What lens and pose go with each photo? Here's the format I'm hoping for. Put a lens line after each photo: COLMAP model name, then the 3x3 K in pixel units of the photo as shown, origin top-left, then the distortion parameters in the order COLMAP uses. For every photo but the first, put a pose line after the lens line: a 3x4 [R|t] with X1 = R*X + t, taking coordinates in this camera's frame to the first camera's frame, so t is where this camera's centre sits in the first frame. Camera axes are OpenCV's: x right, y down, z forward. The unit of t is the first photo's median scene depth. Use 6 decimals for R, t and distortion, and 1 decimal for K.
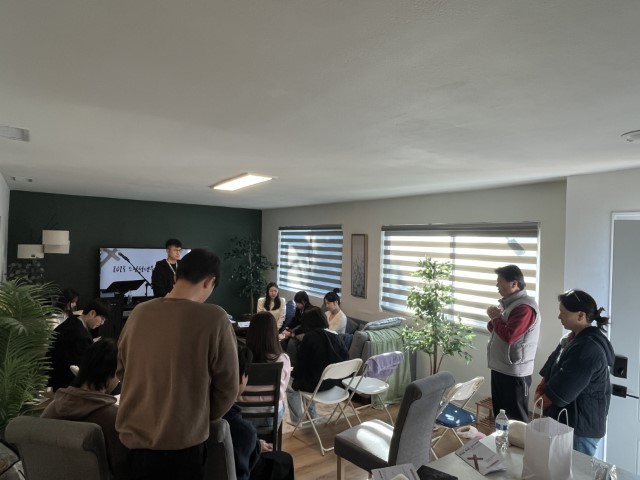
lens RADIAL K [[380.3, 0, 320.3], [0, 380.3, 241.7], [0, 0, 1]] dist [0.005482, 0.000573]
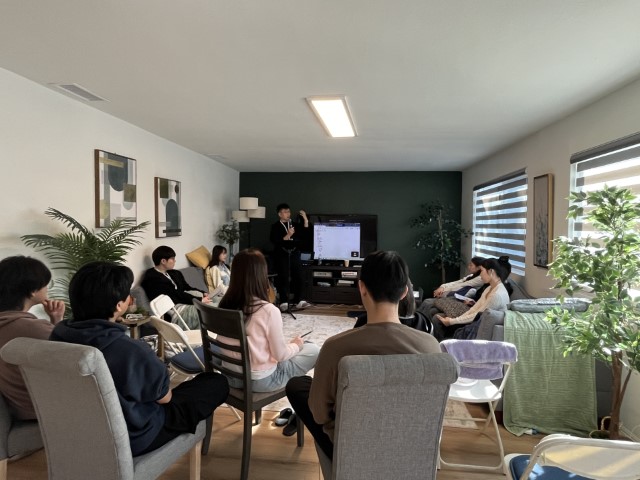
lens RADIAL K [[360.2, 0, 322.5], [0, 360.2, 240.5], [0, 0, 1]] dist [0.000610, 0.000359]
pose [[0.759353, 0.009190, -0.650615, 0.182072], [0.015514, 0.999360, 0.032222, 0.056020], [0.650494, -0.034561, 0.758724, 0.205570]]
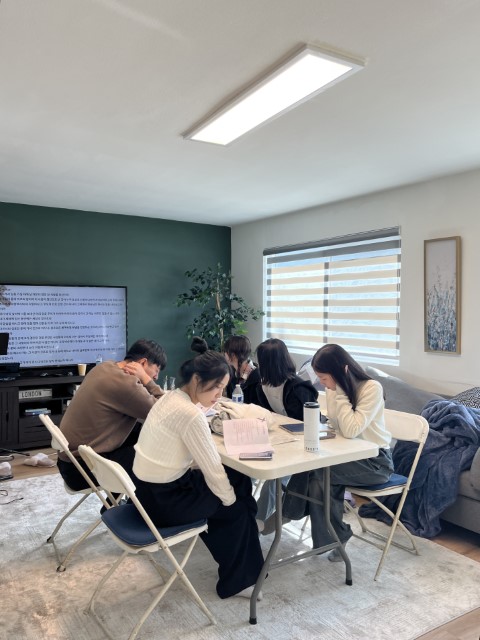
lens RADIAL K [[496.6, 0, 243.6], [0, 496.6, 318.3], [0, 0, 1]] dist [0.052810, 0.000254]
pose [[0.998414, -0.025759, -0.050065, -0.120817], [0.027439, 0.999073, 0.033156, 0.050586], [0.049164, -0.034477, 0.998195, 0.222073]]
